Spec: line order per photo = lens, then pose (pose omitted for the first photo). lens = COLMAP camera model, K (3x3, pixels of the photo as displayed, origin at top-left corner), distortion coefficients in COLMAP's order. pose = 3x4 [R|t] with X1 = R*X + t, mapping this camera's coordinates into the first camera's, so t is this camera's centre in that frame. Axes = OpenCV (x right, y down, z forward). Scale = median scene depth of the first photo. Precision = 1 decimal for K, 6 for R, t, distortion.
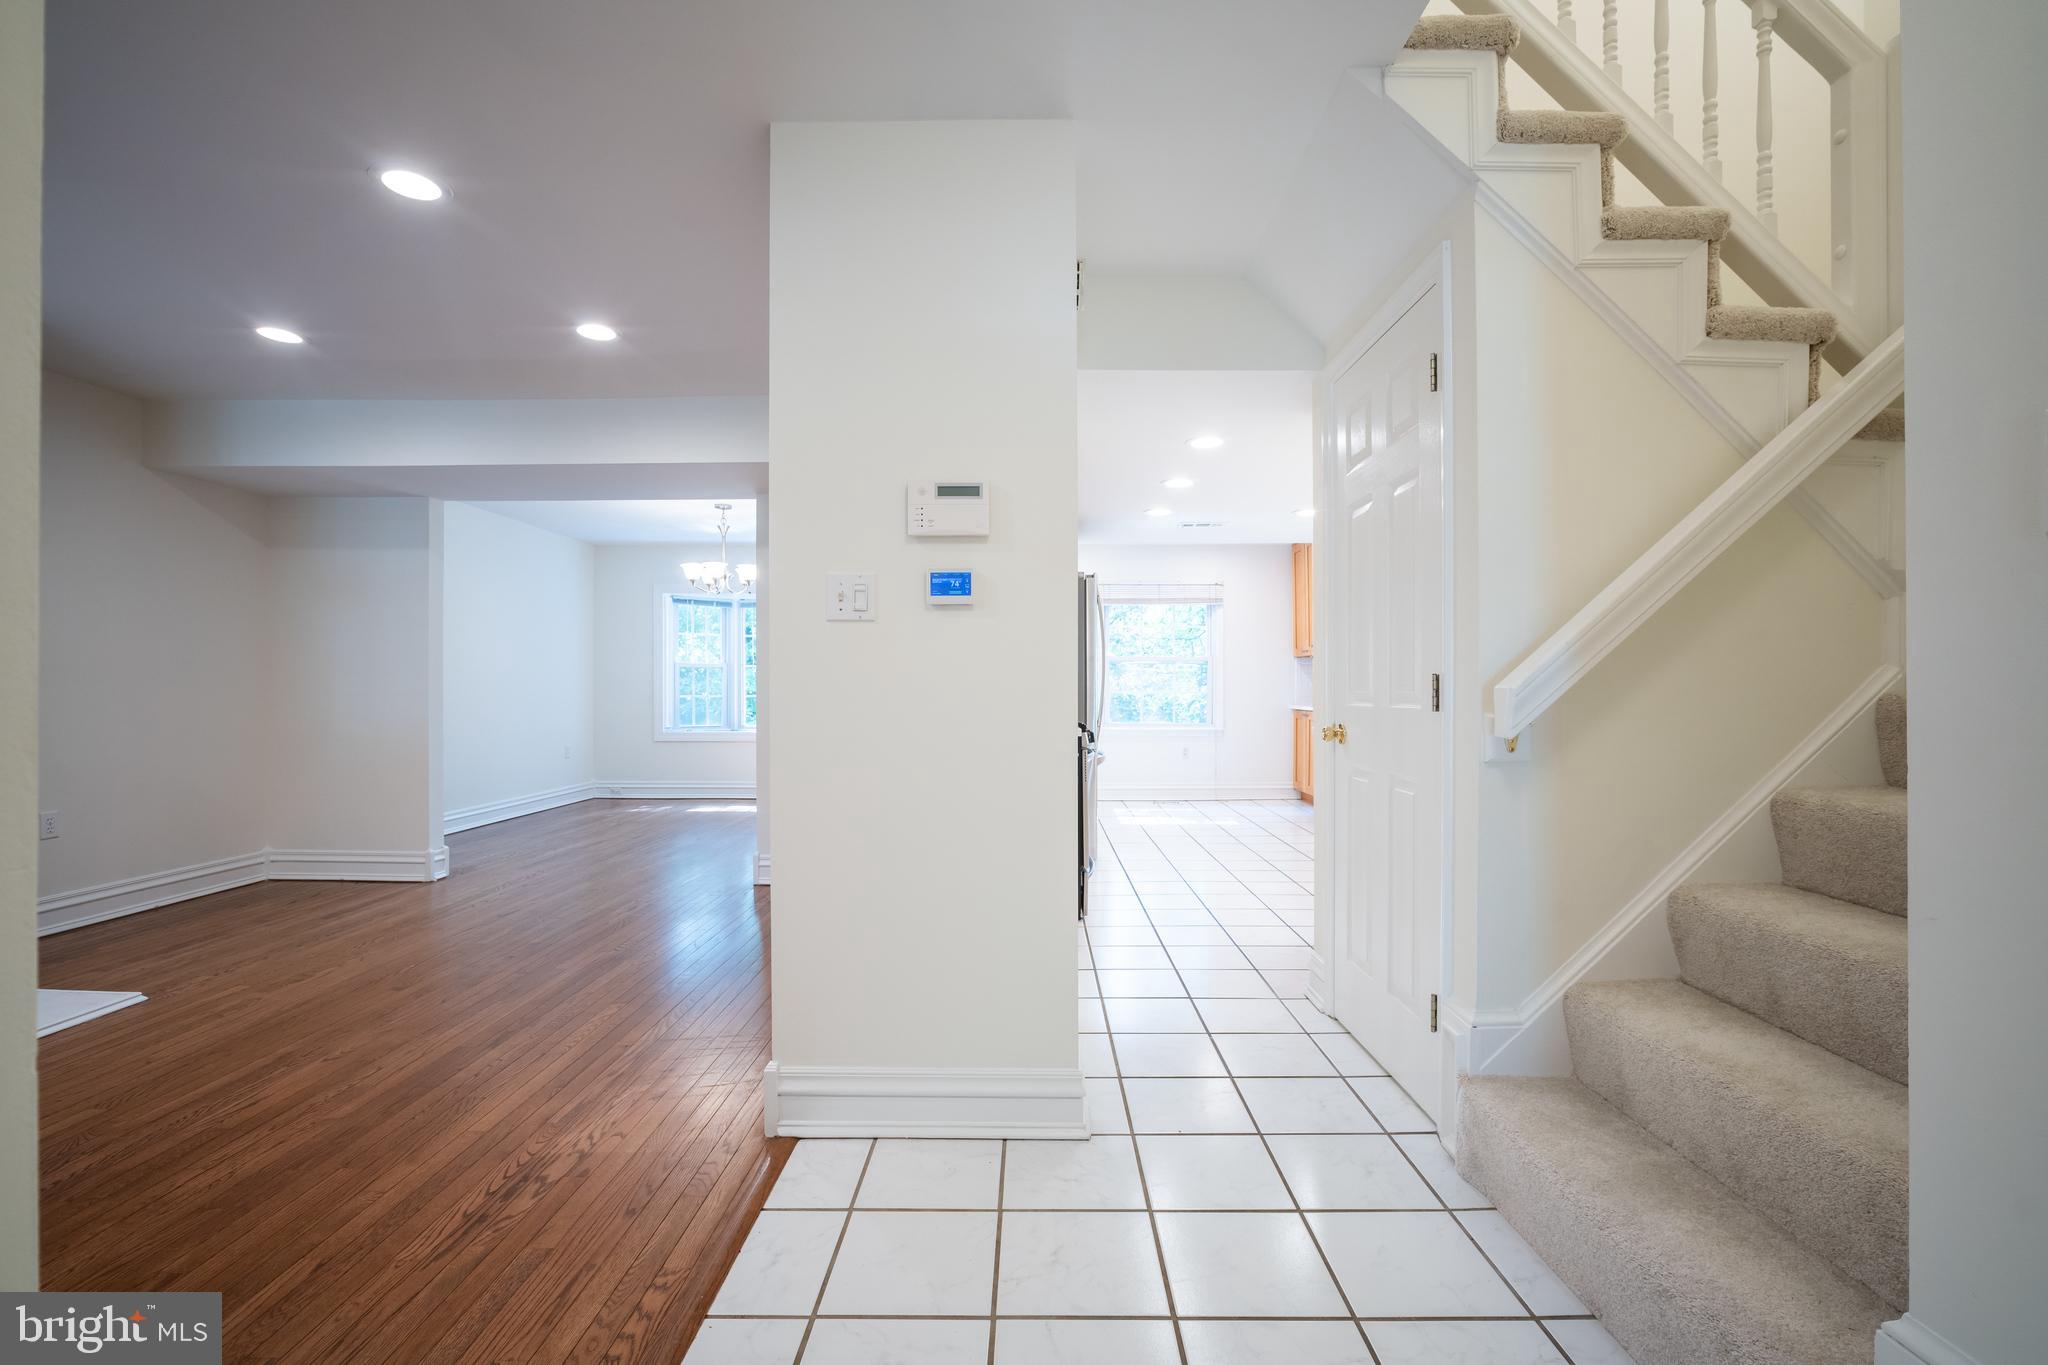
lens RADIAL K [[872.4, 0, 1040.6], [0, 872.4, 700.6], [0, 0, 1]] dist [-0.024622, 0.004195]
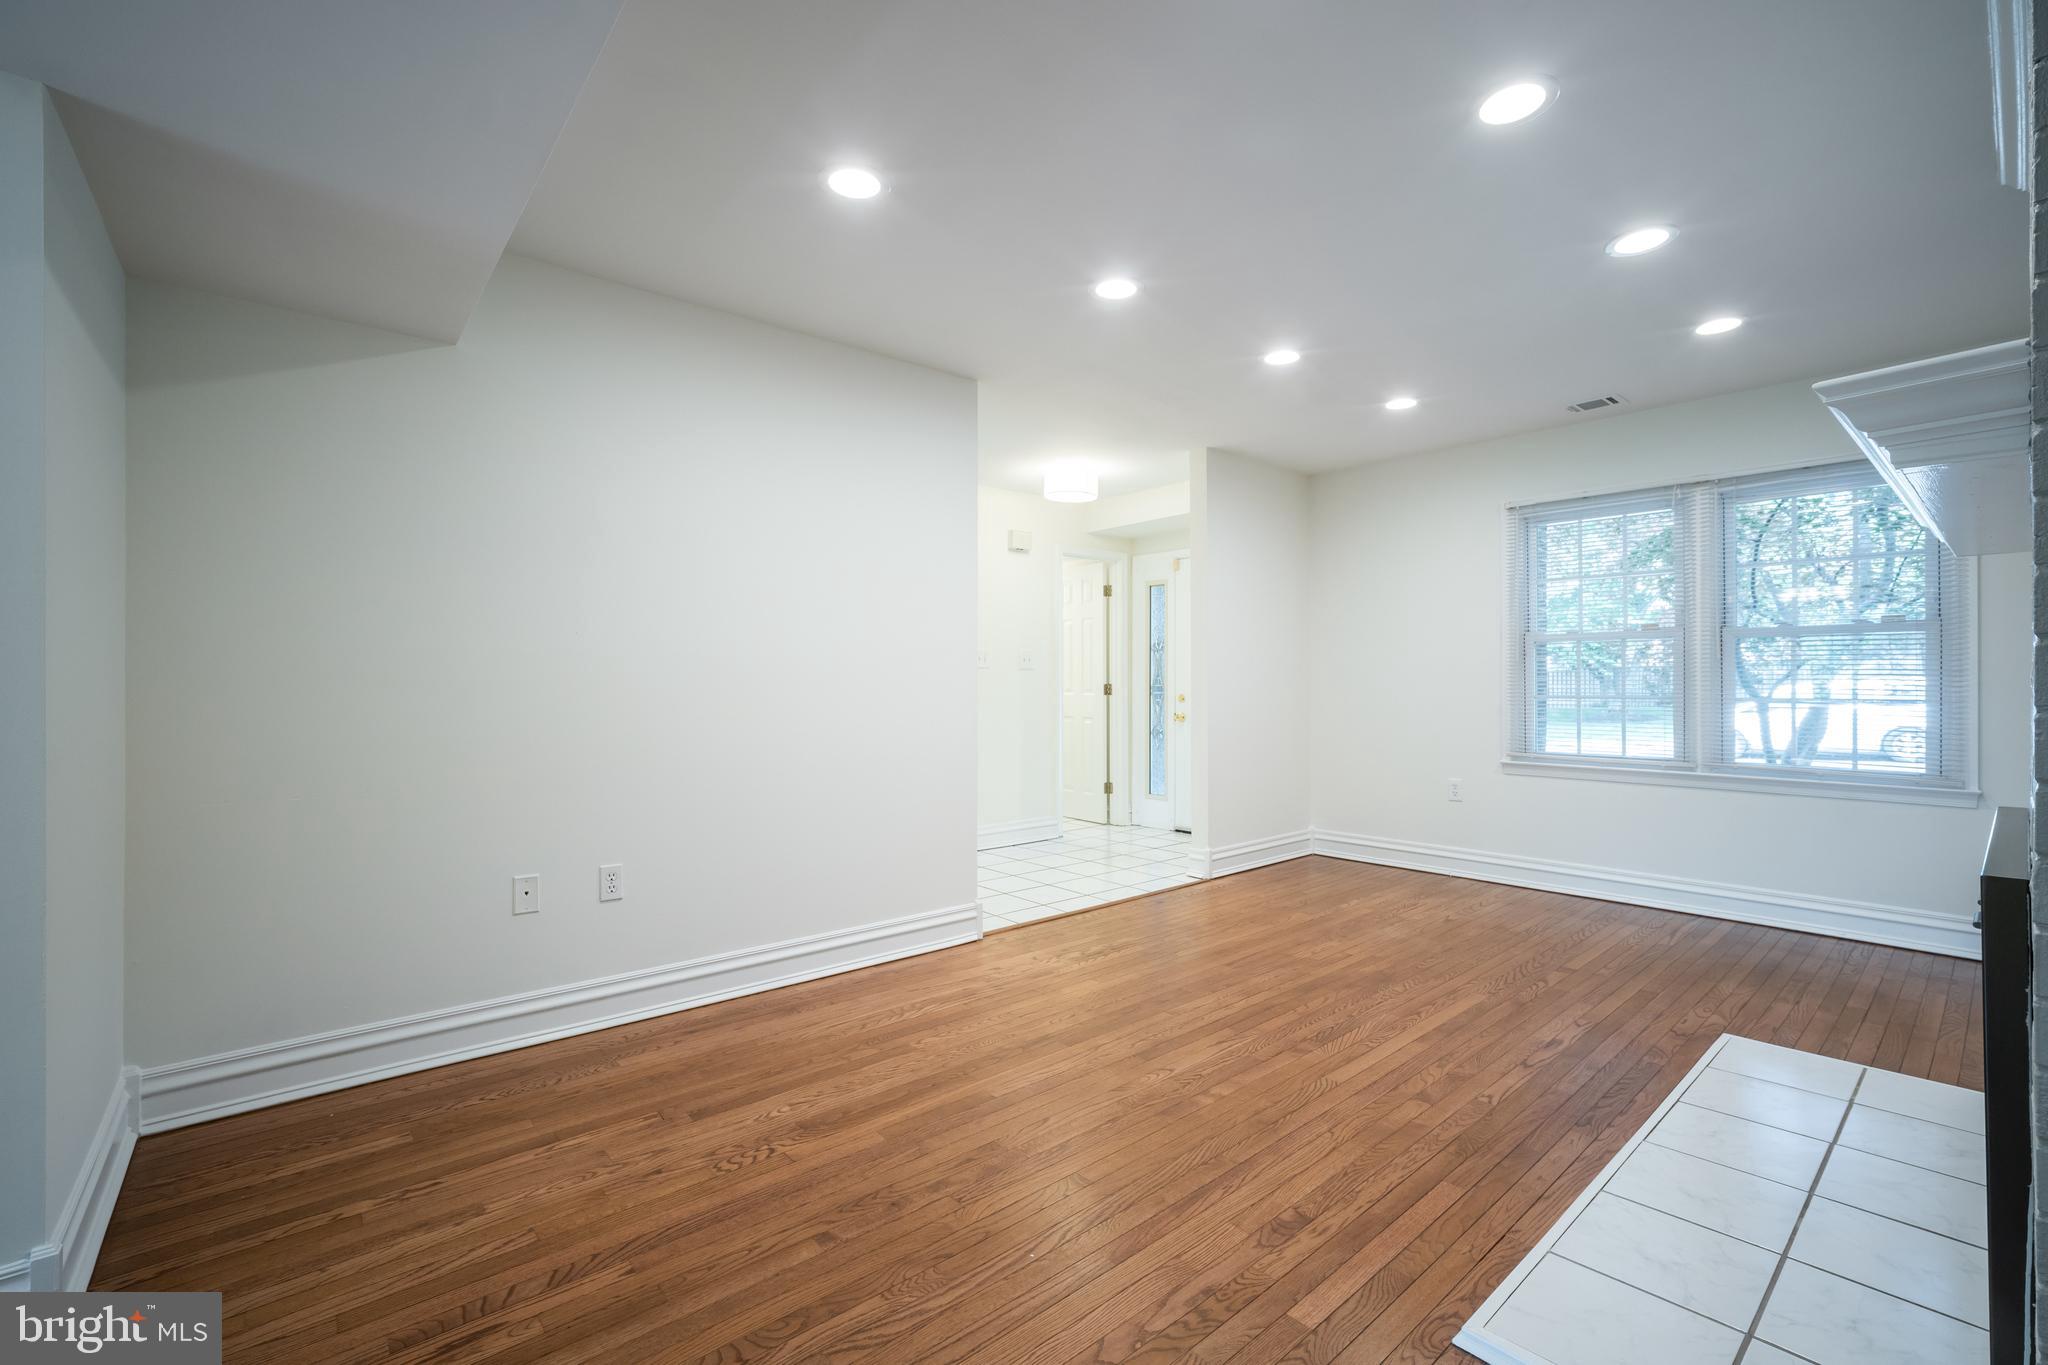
lens RADIAL K [[872.4, 0, 1017.5], [0, 872.4, 686.5], [0, 0, 1]] dist [-0.024622, 0.004195]
pose [[-0.640826, -0.002363, 0.767683, -0.777158], [0.011099, 0.999862, 0.012343, -0.022901], [-0.767606, 0.016430, -0.640711, 0.924227]]
